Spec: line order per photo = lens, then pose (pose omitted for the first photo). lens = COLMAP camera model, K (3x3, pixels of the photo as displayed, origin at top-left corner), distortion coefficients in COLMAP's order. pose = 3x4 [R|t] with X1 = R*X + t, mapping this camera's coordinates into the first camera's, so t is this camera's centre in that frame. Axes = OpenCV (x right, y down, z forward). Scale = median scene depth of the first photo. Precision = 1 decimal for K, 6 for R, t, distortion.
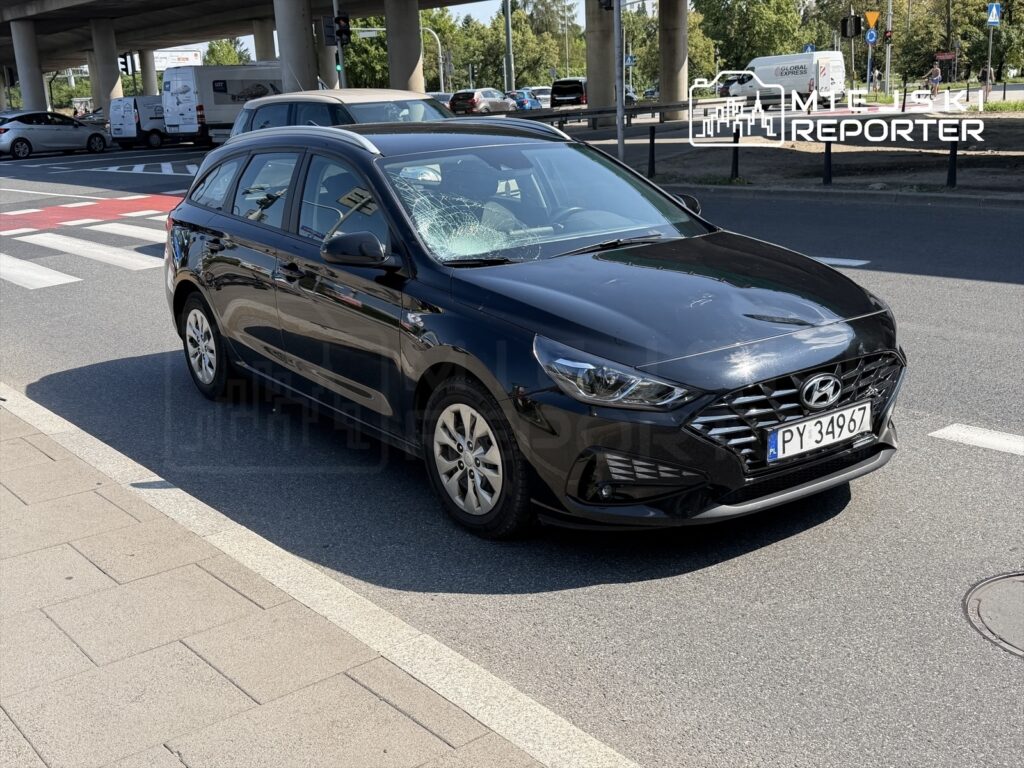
lens RADIAL K [[1179.1, 0, 512.0], [0, 1179.1, 384.0], [0, 0, 1]] dist [0.171290, -0.363584]
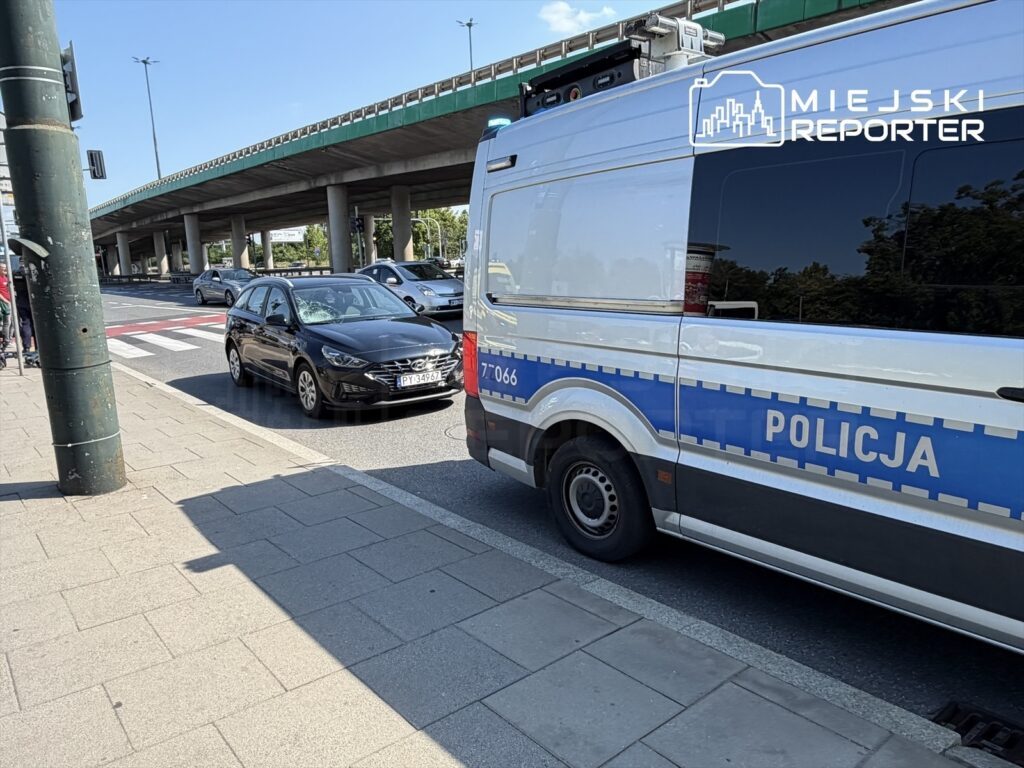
lens RADIAL K [[728.2, 0, 512.0], [0, 728.2, 384.0], [0, 0, 1]] dist [-0.006324, -0.001625]
pose [[0.999418, 0.008390, 0.033064, 0.403939], [-0.006160, 0.997735, -0.066981, 0.163876], [-0.033551, 0.066738, 0.997206, -0.792704]]
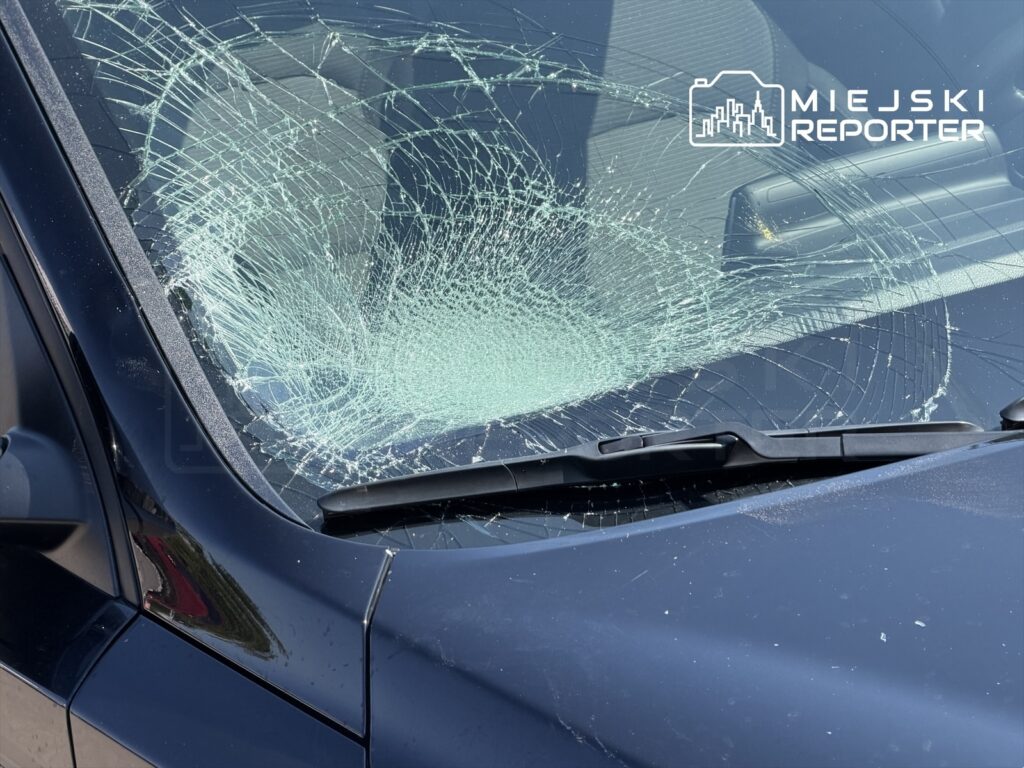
lens RADIAL K [[3844.2, 0, 512.0], [0, 3844.2, 384.0], [0, 0, 1]] dist [0.028914, 0.120581]
pose [[0.994736, -0.067581, -0.077030, 0.005242], [0.066639, 0.997668, -0.014736, -0.114868], [0.077846, 0.009525, 0.996920, 0.537489]]
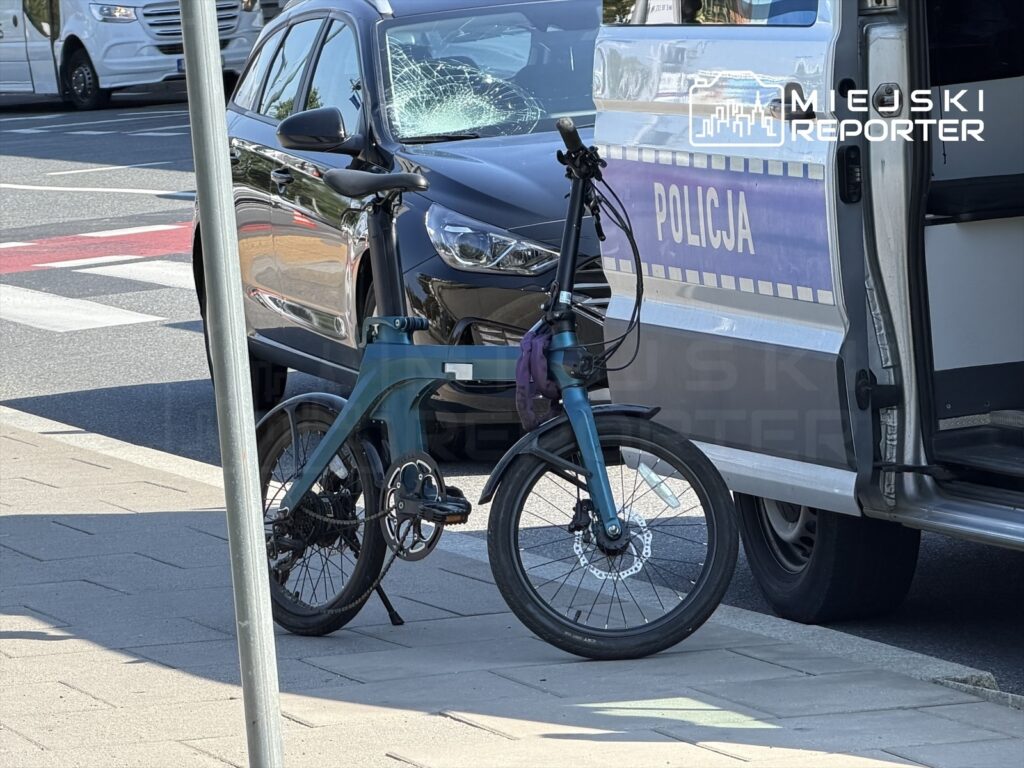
lens RADIAL K [[5336.4, 0, 512.0], [0, 5336.4, 384.0], [0, 0, 1]] dist [0.127945, 5.720636]
pose [[0.940306, 0.003793, -0.340308, 1.317613], [-0.051149, 0.990155, -0.130292, 0.559252], [0.336463, 0.139921, 0.931244, -2.456896]]
